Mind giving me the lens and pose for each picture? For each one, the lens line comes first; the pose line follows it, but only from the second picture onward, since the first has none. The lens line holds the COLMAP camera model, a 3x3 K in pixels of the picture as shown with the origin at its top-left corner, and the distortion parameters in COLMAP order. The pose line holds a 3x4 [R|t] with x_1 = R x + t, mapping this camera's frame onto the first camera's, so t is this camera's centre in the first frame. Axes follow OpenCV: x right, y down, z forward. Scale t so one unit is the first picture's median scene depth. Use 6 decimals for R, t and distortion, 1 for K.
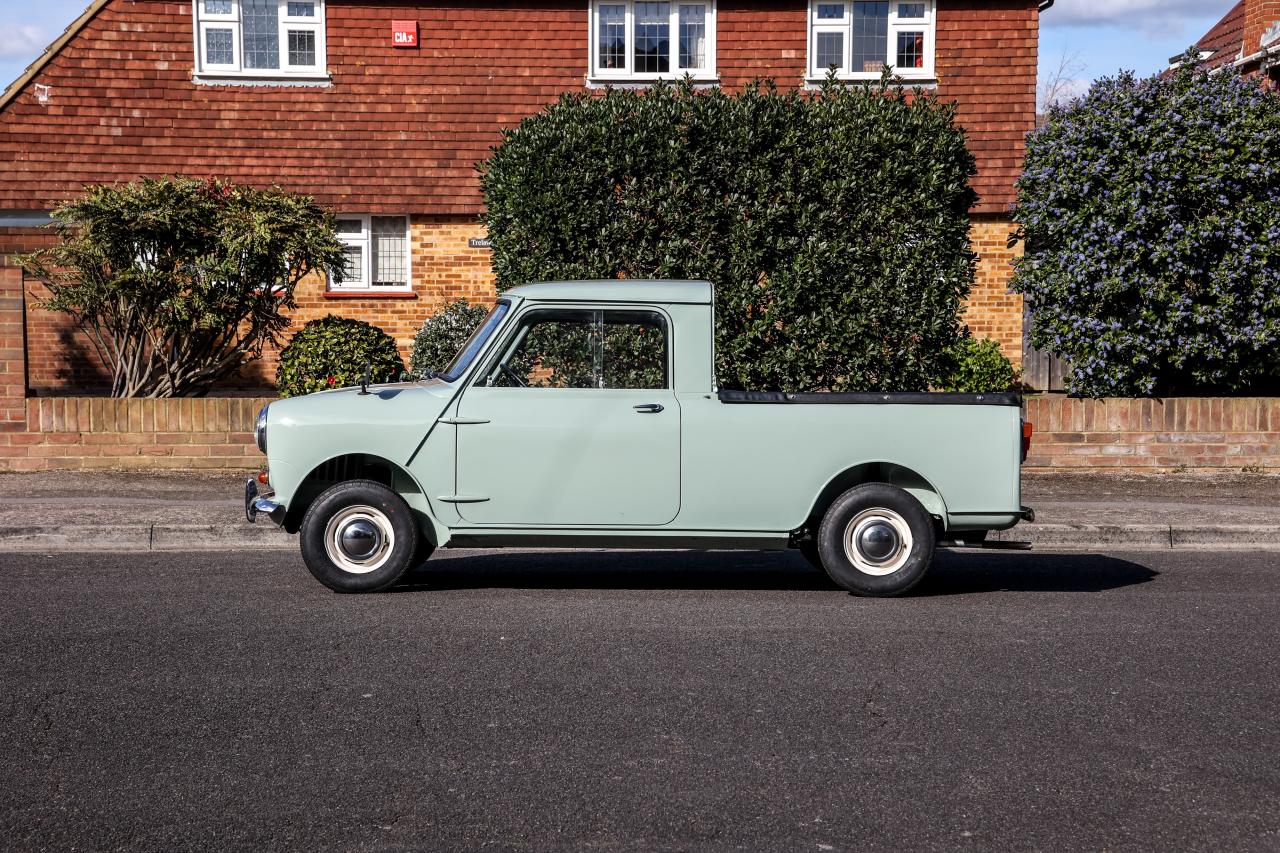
lens RADIAL K [[2067.8, 0, 631.7], [0, 2067.8, 431.6], [0, 0, 1]] dist [0.225406, 0.512560]
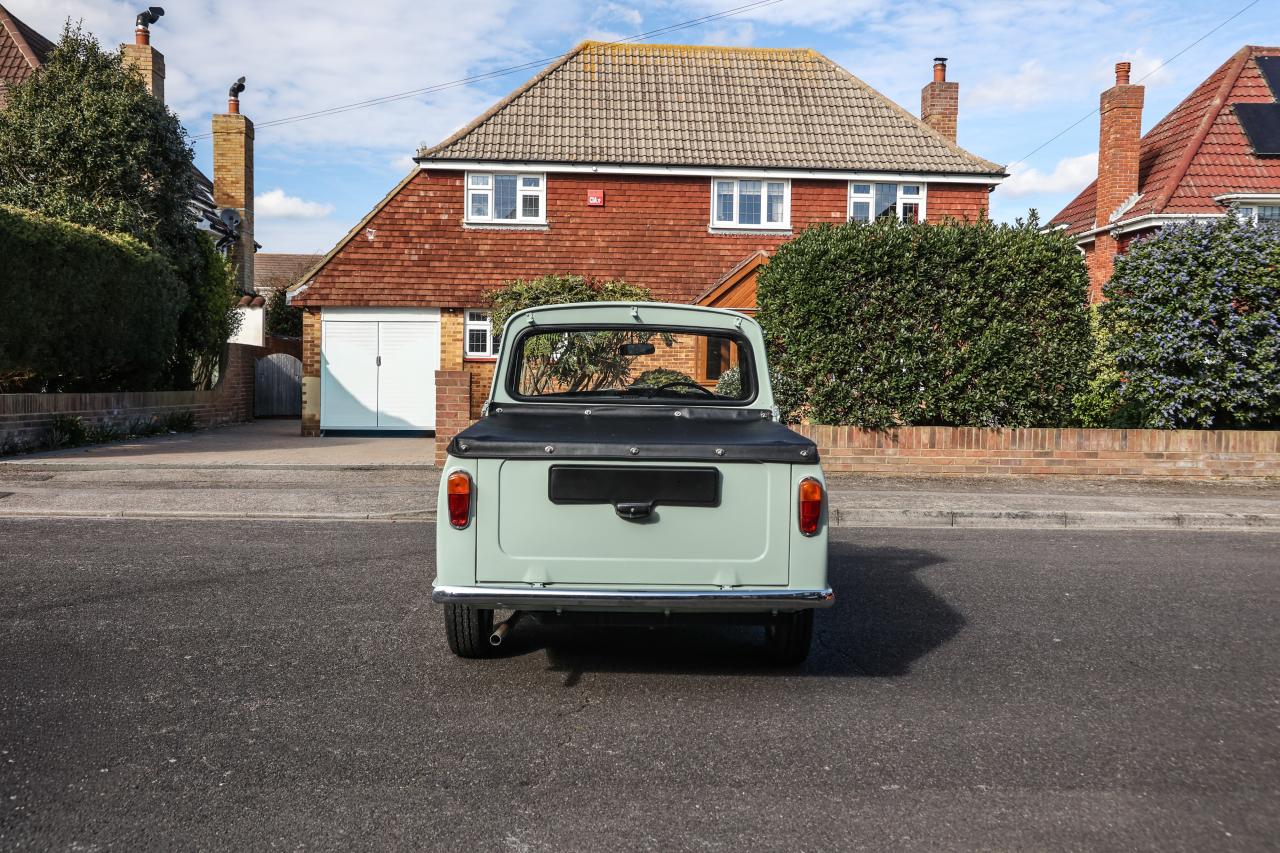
lens RADIAL K [[1246.4, 0, 632.7], [0, 1246.4, 425.1], [0, 0, 1]] dist [-0.017255, 0.198433]
pose [[0.999346, 0.013469, 0.033552, -0.197912], [-0.012678, 0.999639, -0.023676, 0.006980], [-0.033858, 0.023235, 0.999157, 0.109825]]
